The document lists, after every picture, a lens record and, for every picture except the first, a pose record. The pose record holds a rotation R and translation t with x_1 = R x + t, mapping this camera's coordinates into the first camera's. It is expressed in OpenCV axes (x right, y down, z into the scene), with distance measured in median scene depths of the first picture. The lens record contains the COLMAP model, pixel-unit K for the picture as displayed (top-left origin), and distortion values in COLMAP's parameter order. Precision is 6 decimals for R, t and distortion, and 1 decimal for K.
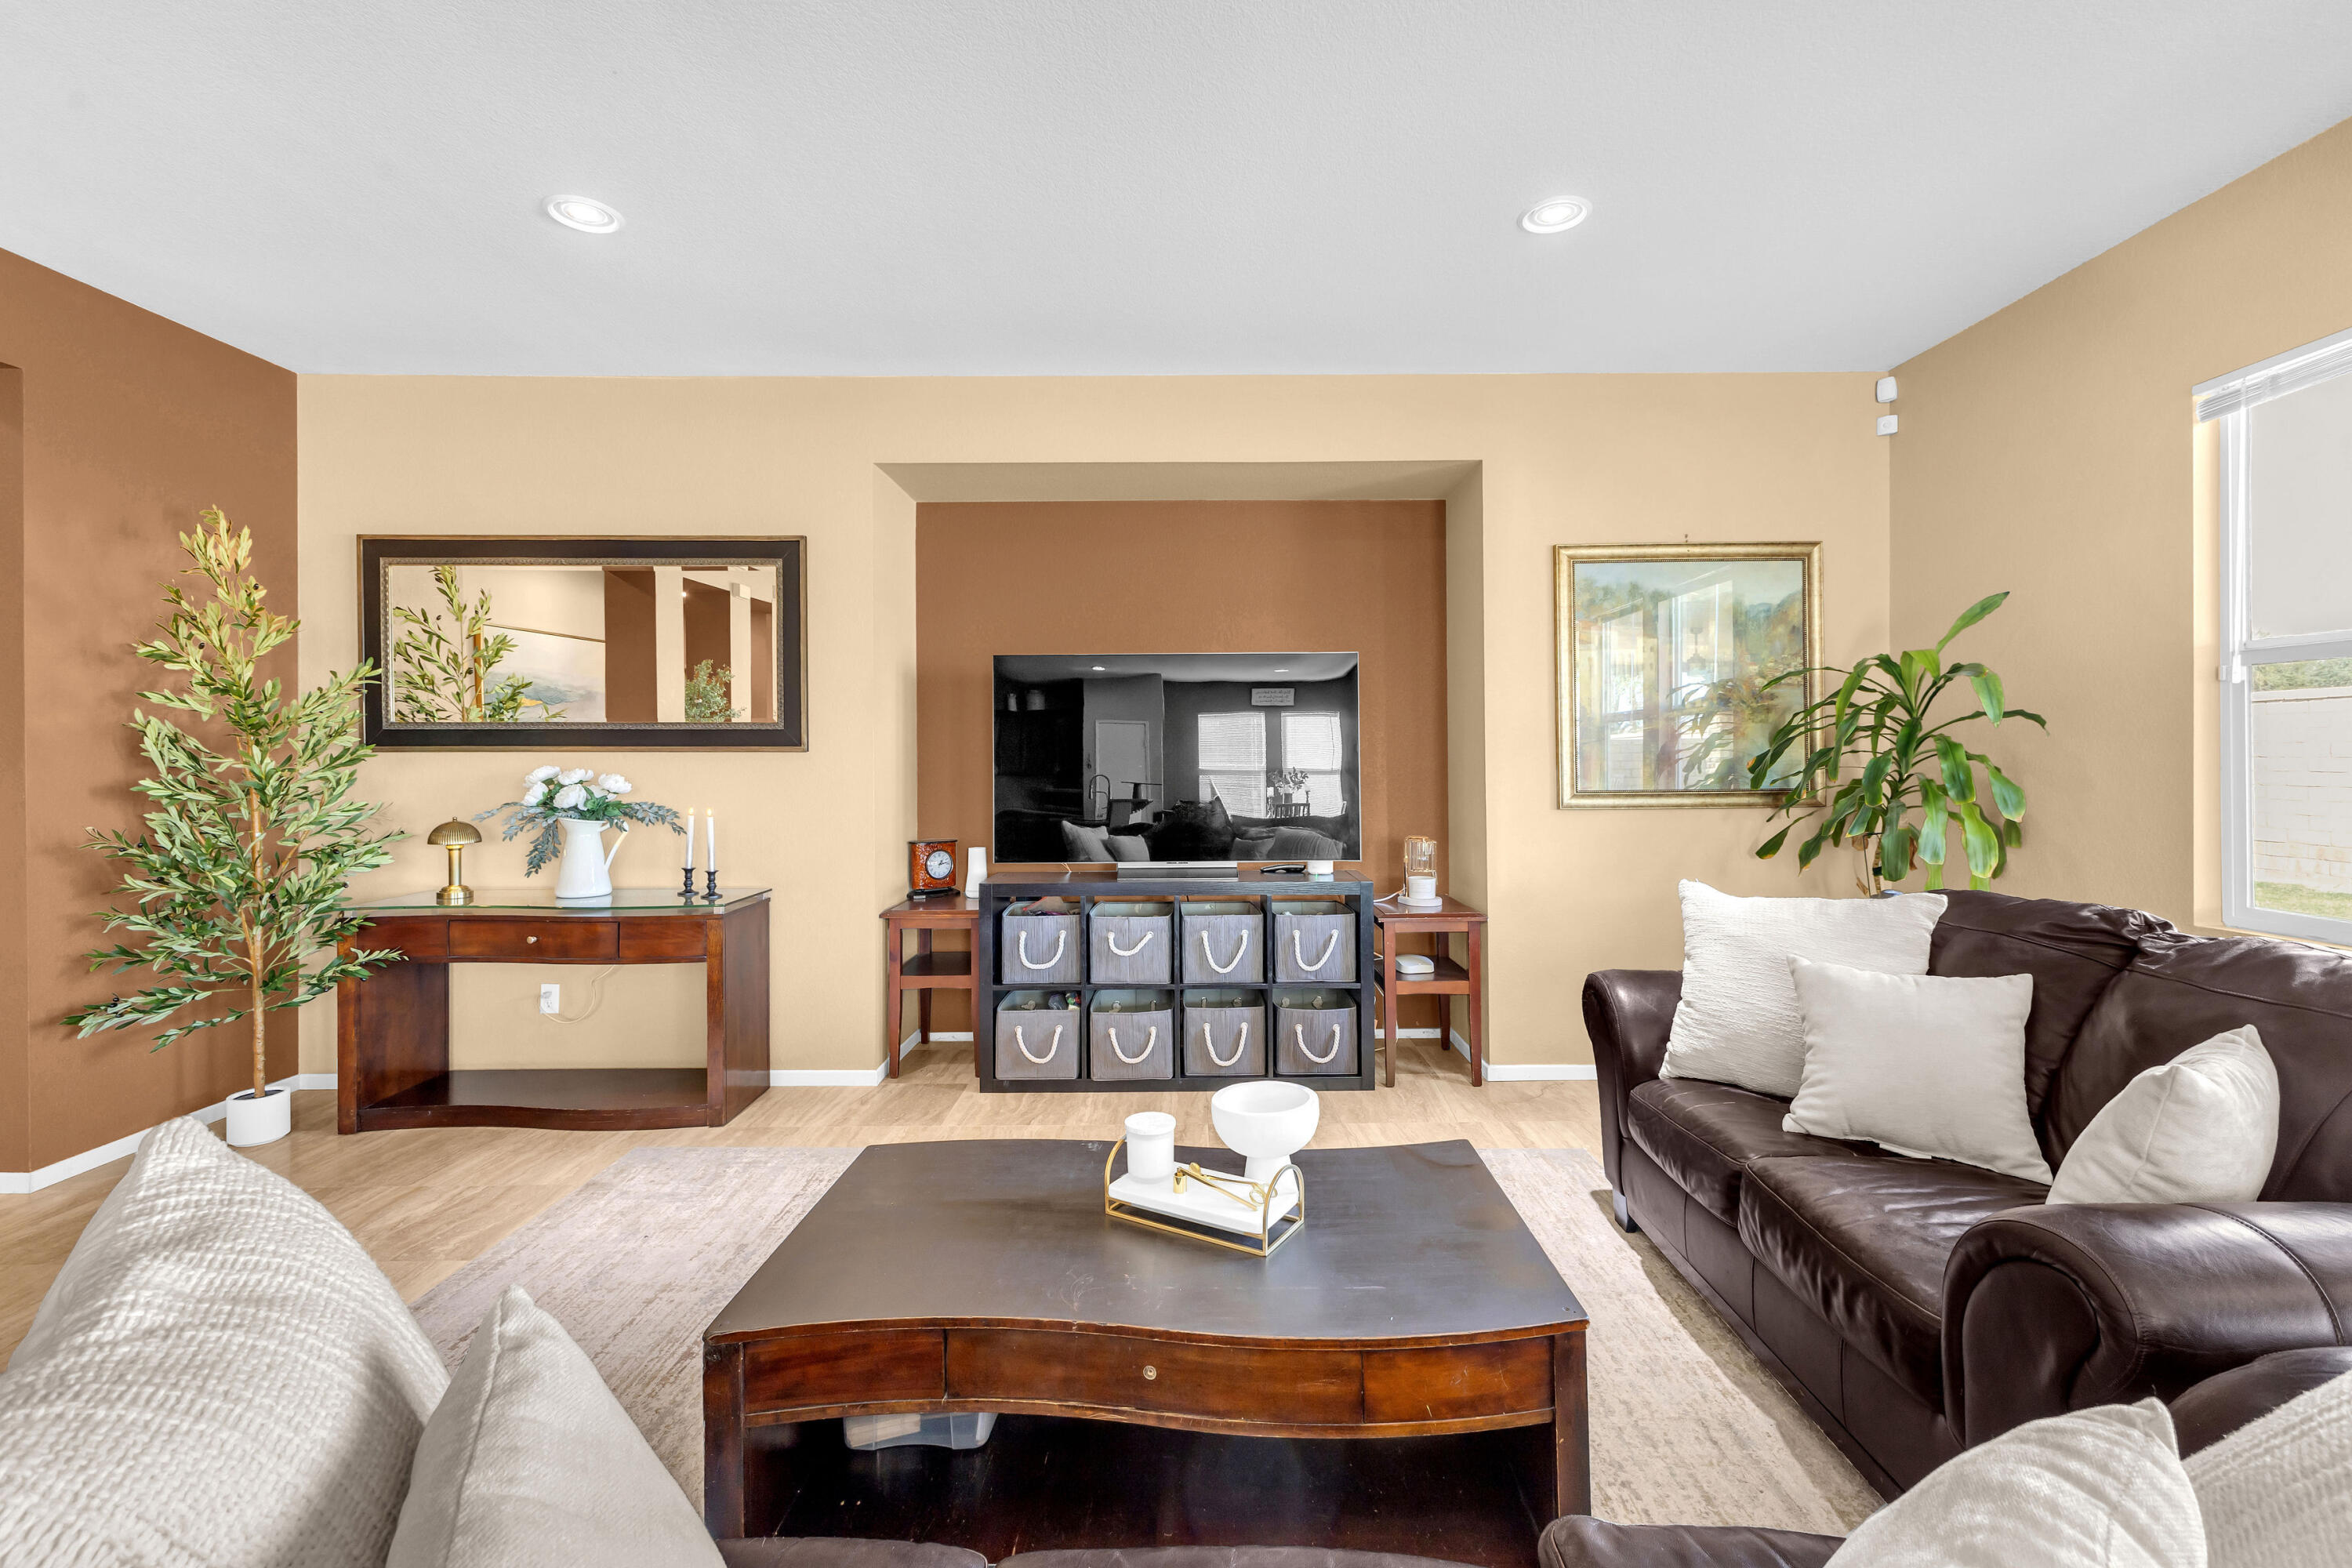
lens RADIAL K [[990.6, 0, 1327.1], [0, 990.6, 758.1], [0, 0, 1]] dist [0.002223, 0.000237]
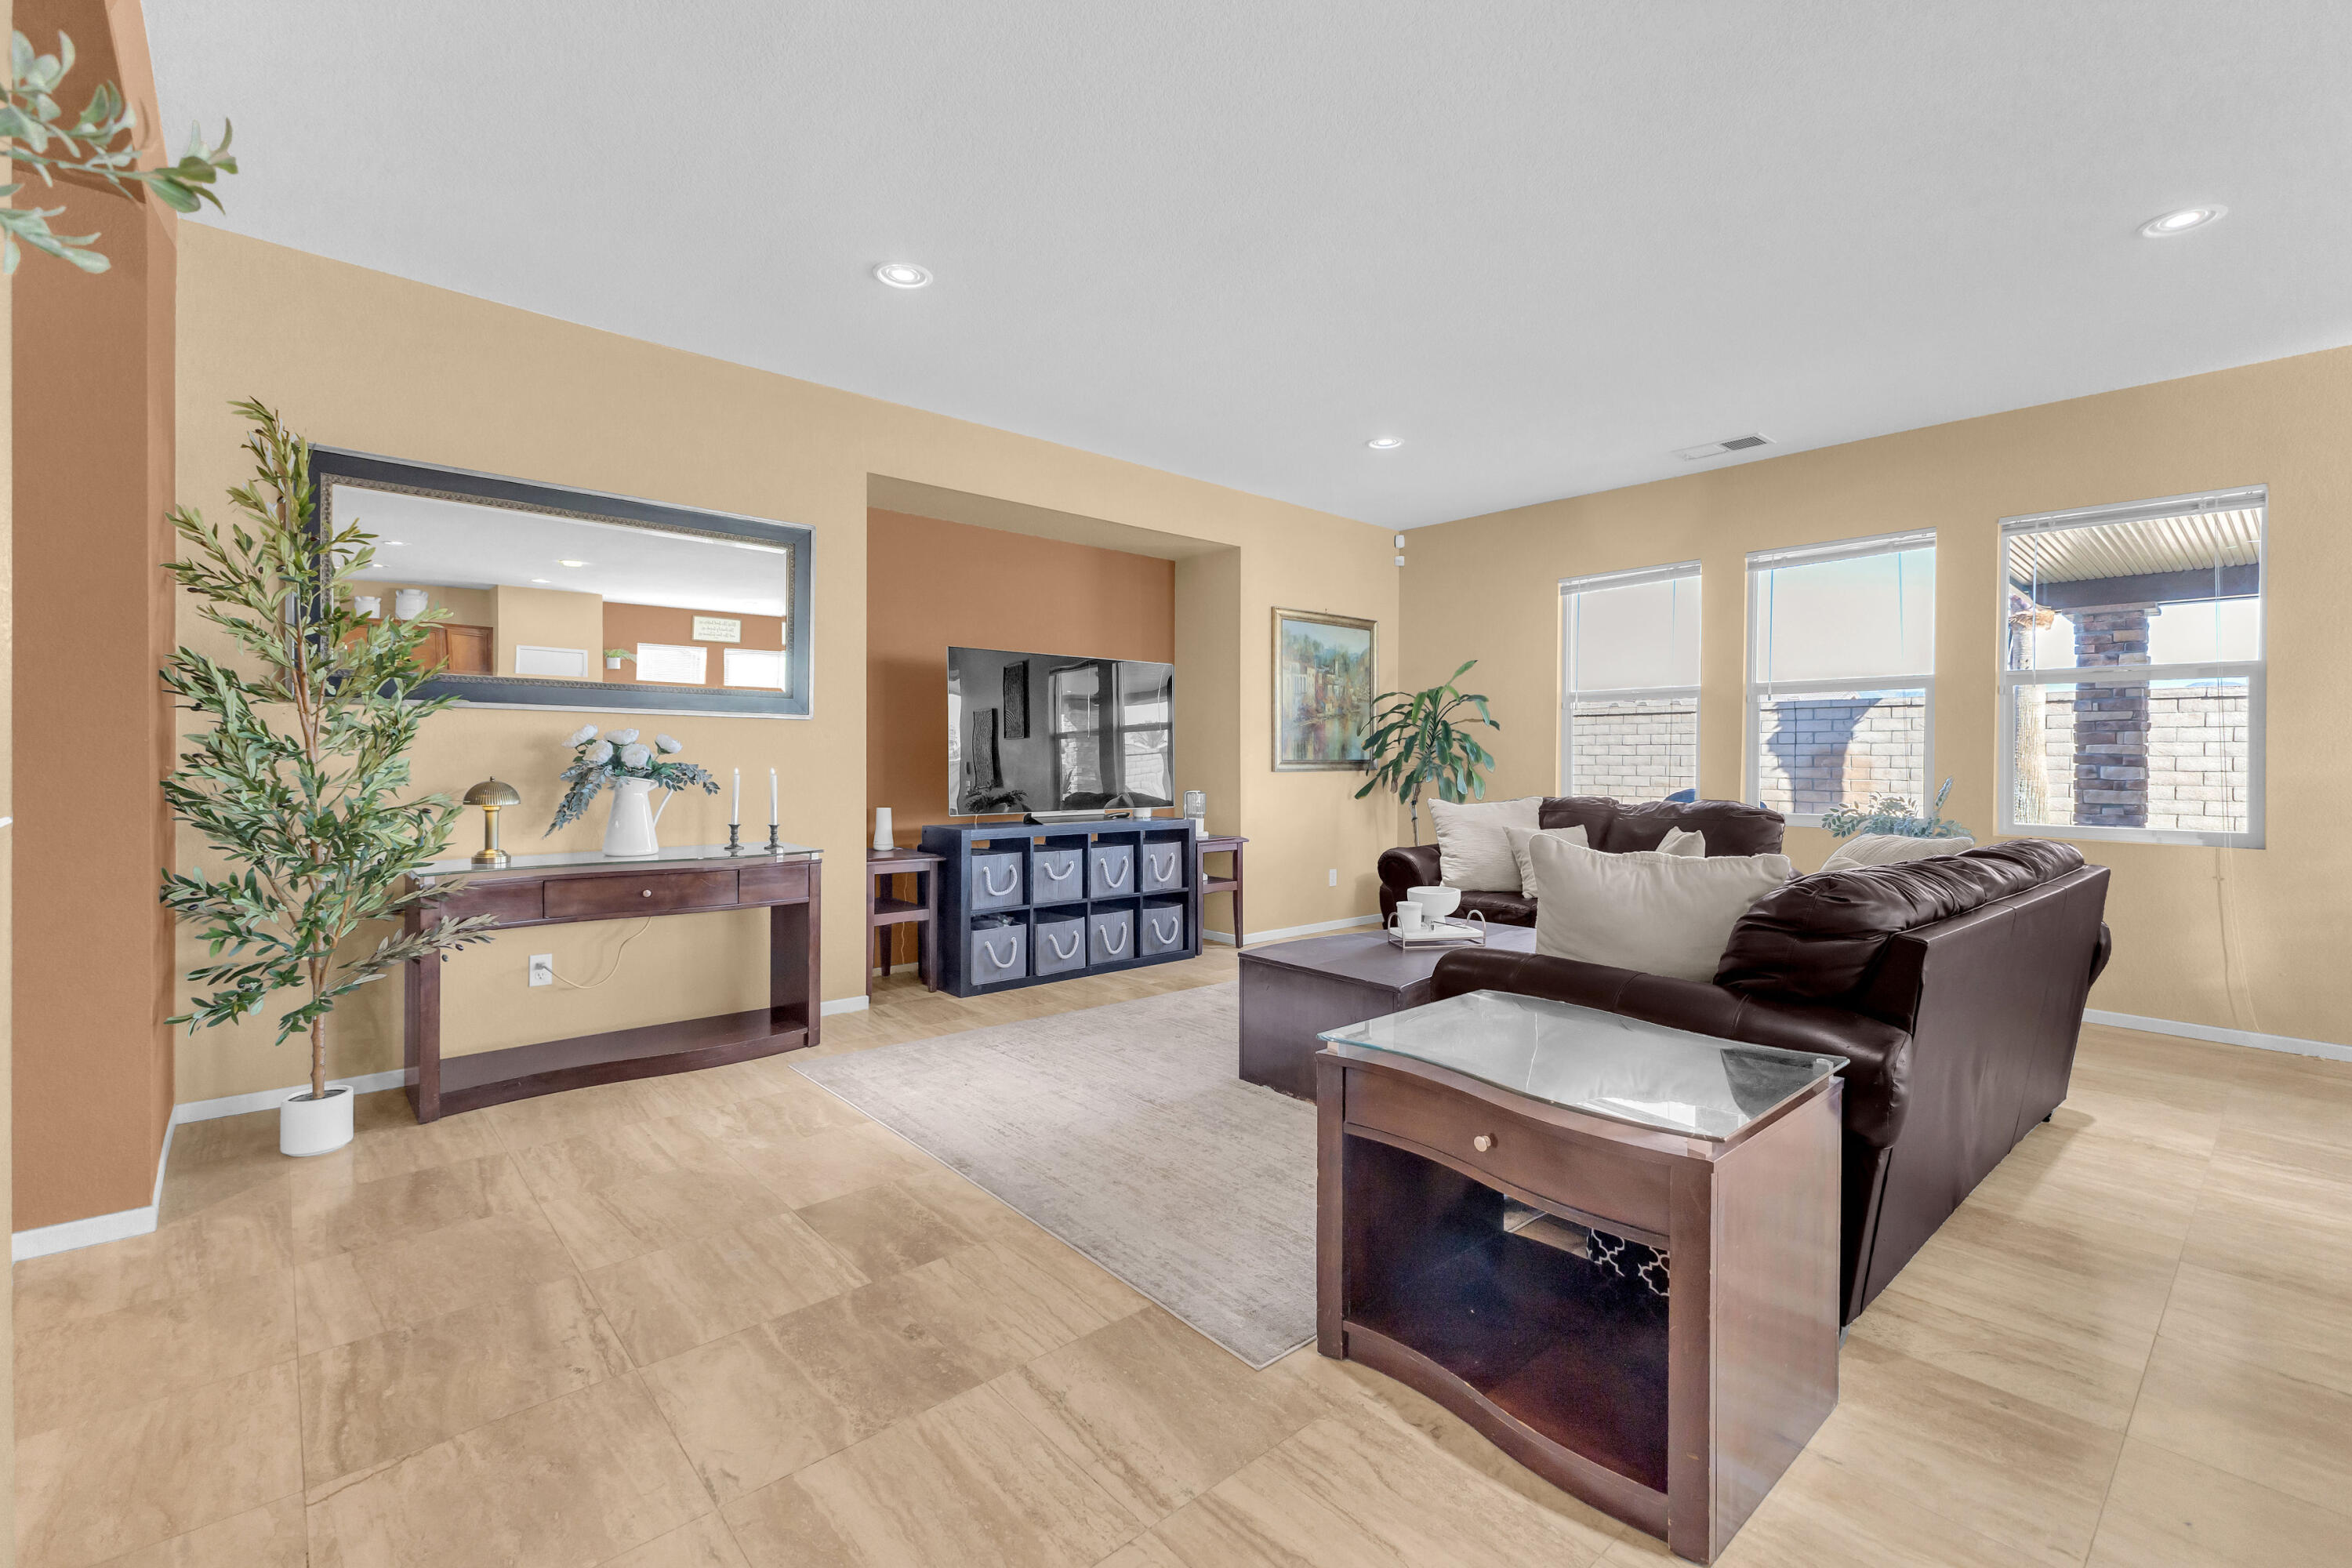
lens RADIAL K [[1032.3, 0, 1181.3], [0, 1032.3, 759.3], [0, 0, 1]] dist [0.002718, 0.000110]
pose [[0.745292, 0.008619, 0.666683, -1.014558], [-0.008849, 0.999956, -0.003035, 0.039468], [-0.666680, -0.003637, 0.745336, -0.151949]]
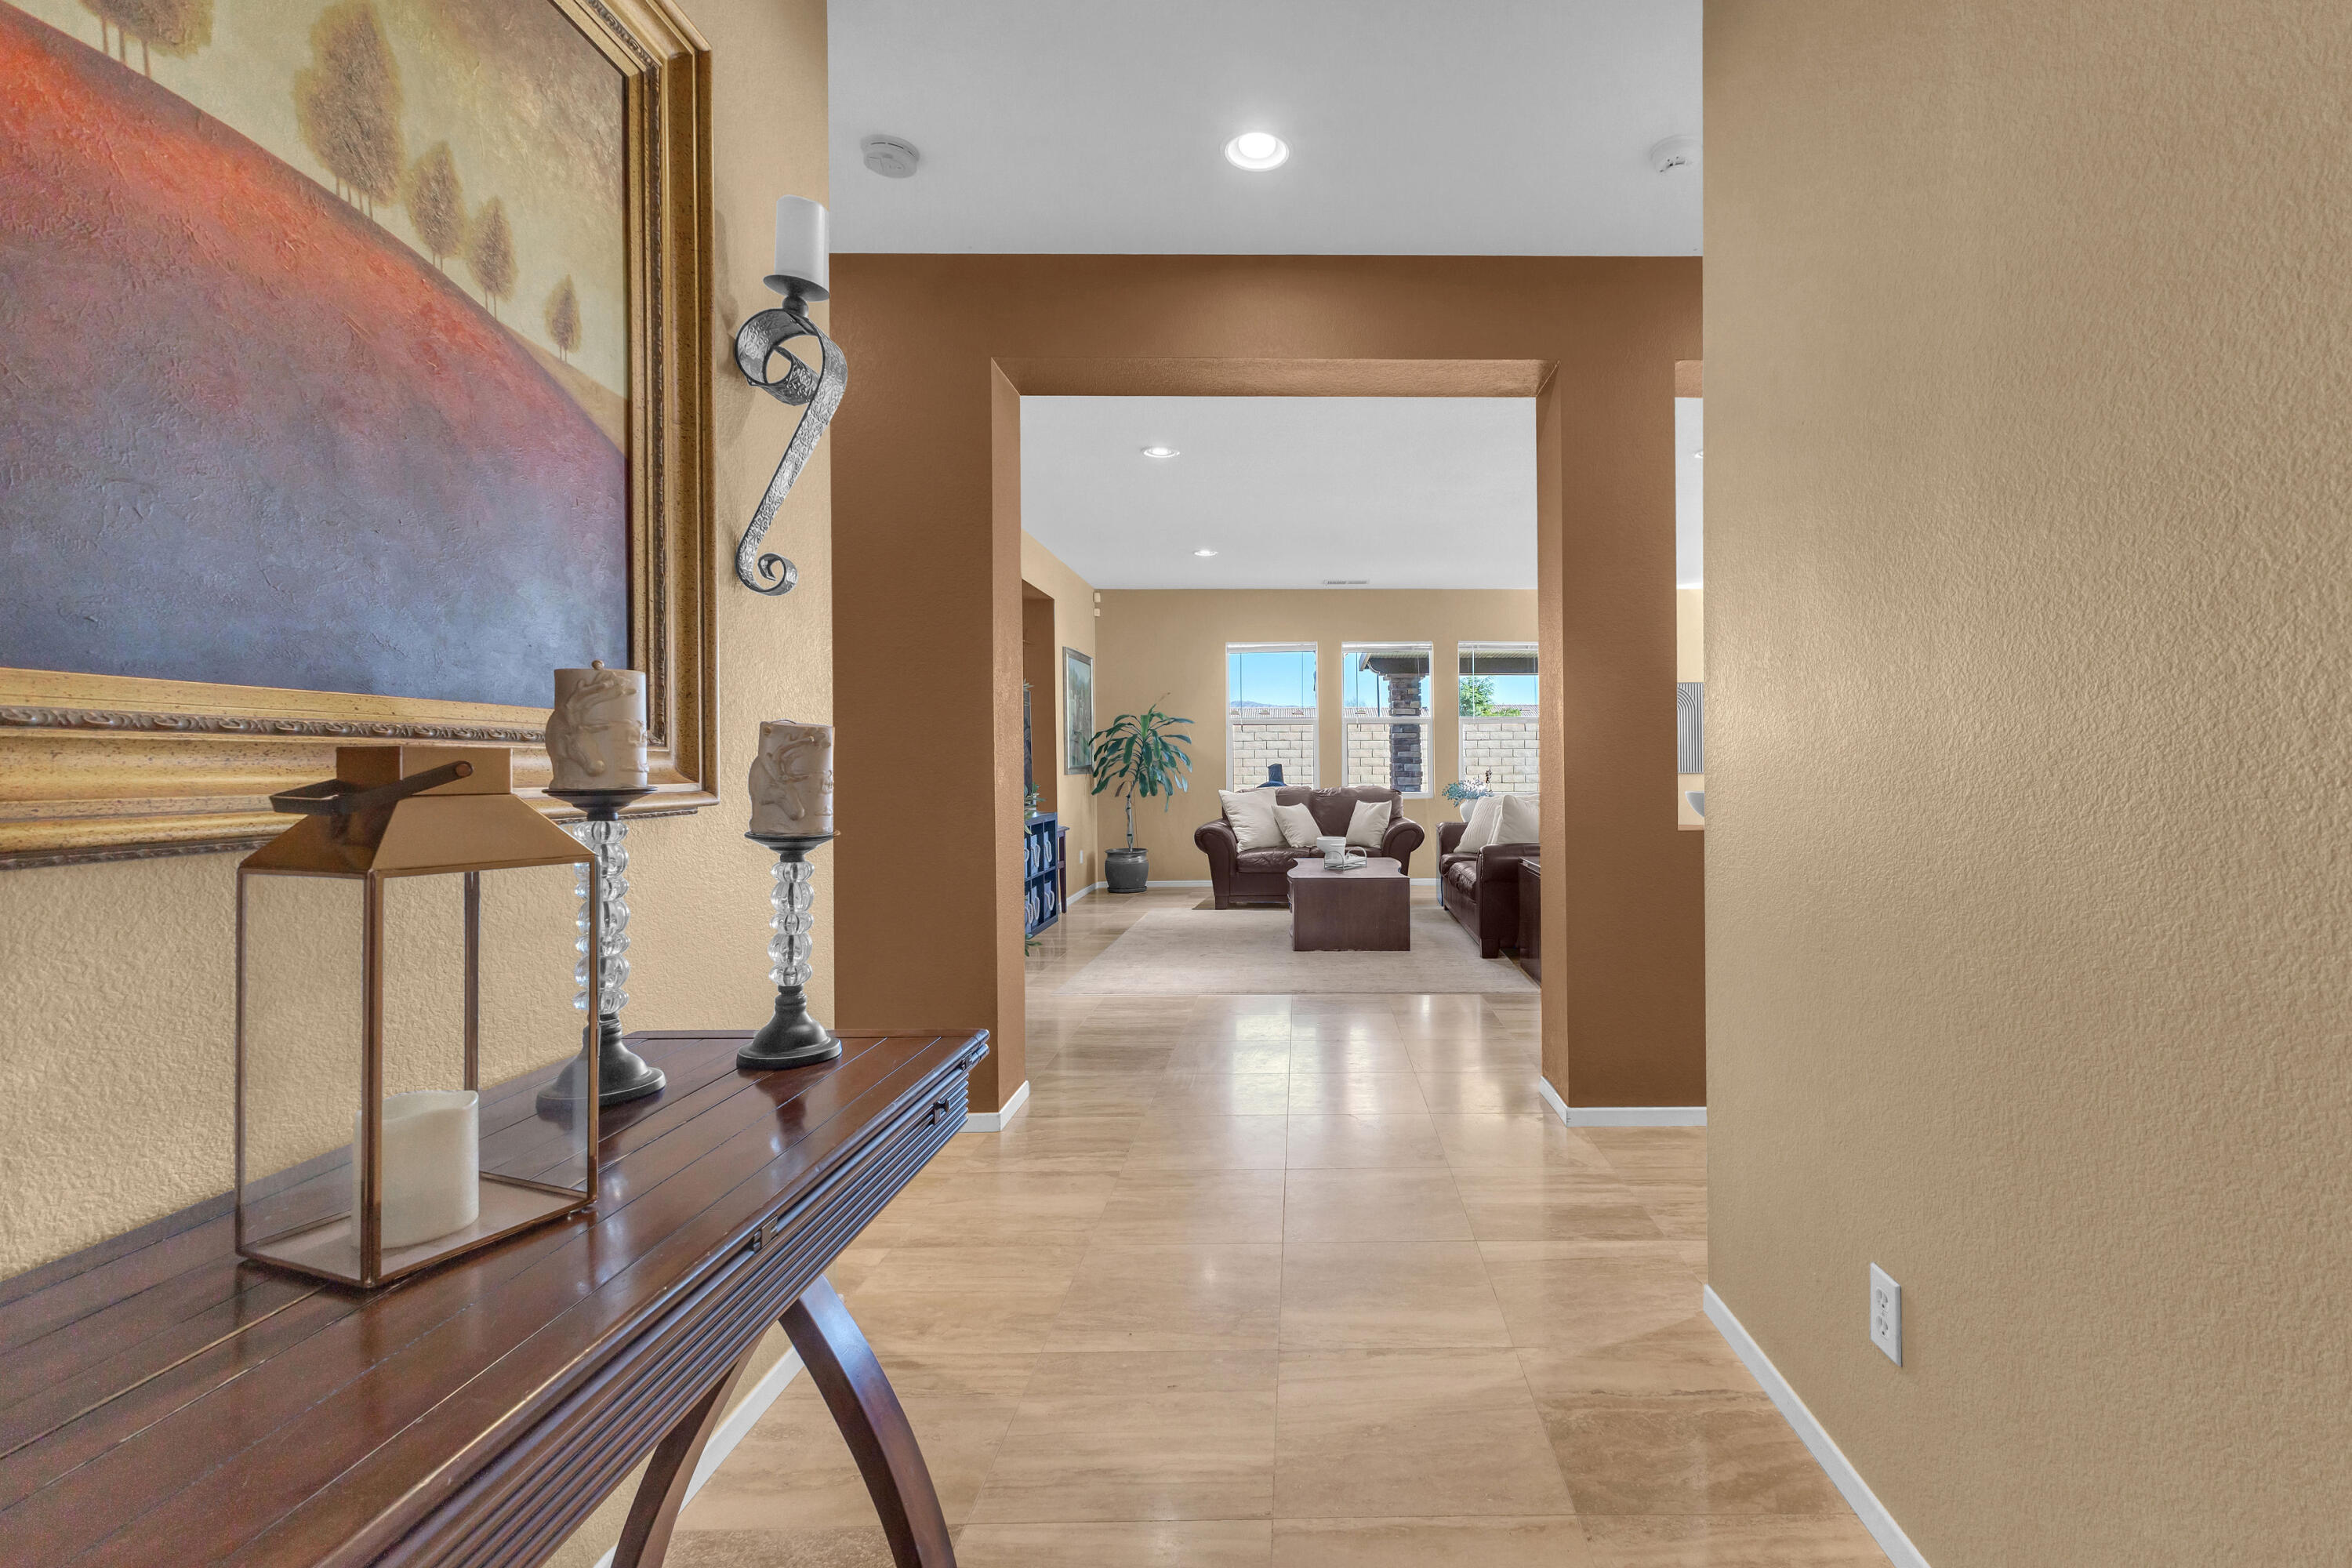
lens RADIAL K [[1032.3, 0, 1181.3], [0, 1032.3, 759.3], [0, 0, 1]] dist [0.002718, 0.000110]
pose [[0.101778, 0.008102, 0.994774, -1.960680], [0.006042, 0.999943, -0.008762, 0.043504], [-0.994789, 0.006902, 0.101723, 0.565779]]
